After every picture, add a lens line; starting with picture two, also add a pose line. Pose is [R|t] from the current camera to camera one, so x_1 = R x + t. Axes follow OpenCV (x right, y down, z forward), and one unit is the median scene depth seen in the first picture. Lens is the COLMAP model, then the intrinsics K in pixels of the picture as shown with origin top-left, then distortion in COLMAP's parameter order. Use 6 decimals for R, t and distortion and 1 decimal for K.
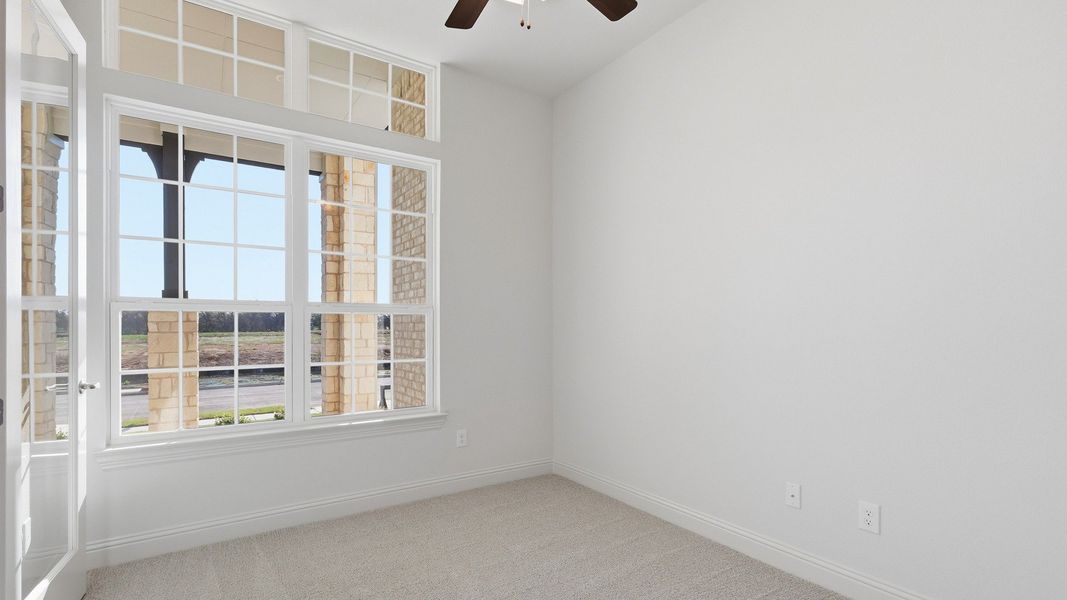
lens RADIAL K [[479.9, 0, 539.3], [0, 479.9, 328.0], [0, 0, 1]] dist [0.001149, 0.000246]
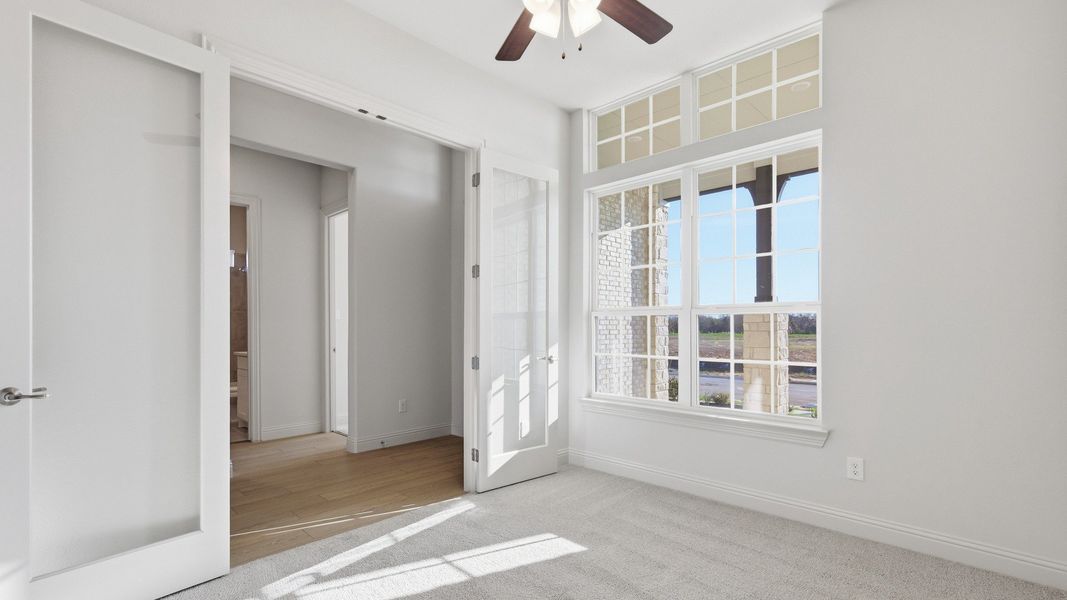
lens RADIAL K [[479.9, 0, 539.3], [0, 479.9, 328.0], [0, 0, 1]] dist [0.001149, 0.000246]
pose [[0.212972, 0.002501, -0.977055, 0.353102], [0.000902, 0.999996, 0.002756, -0.002233], [0.977058, -0.001468, 0.212969, 0.233331]]
